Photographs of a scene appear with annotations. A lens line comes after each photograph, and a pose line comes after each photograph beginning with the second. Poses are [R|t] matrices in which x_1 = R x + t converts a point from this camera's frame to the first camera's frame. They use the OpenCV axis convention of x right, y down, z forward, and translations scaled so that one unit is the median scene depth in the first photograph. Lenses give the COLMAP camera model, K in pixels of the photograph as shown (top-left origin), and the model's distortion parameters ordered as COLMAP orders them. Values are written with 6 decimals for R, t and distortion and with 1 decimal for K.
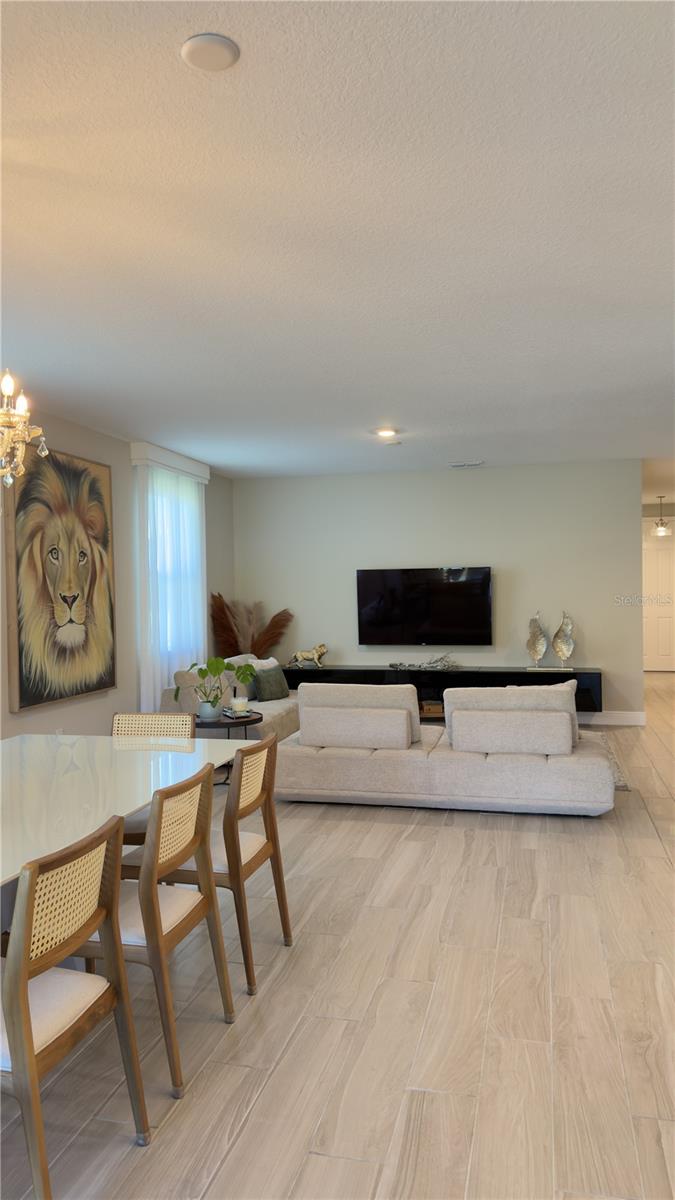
lens RADIAL K [[844.1, 0, 337.1], [0, 844.1, 604.5], [0, 0, 1]] dist [0.085579, -0.096048]
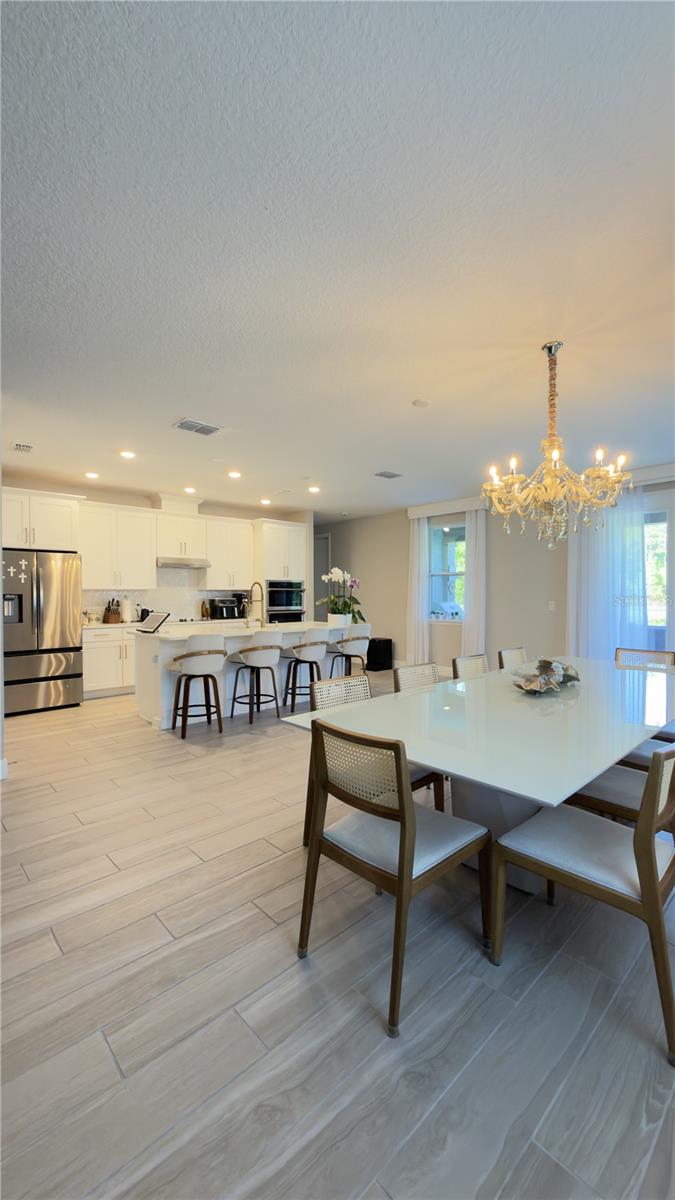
lens RADIAL K [[479.1, 0, 338.3], [0, 479.1, 600.4], [0, 0, 1]] dist [-0.004379, 0.000952]
pose [[-0.837420, 0.005824, 0.546529, -0.276907], [0.019073, 0.999646, 0.018572, 0.008404], [-0.546228, 0.025976, -0.837234, 0.874512]]
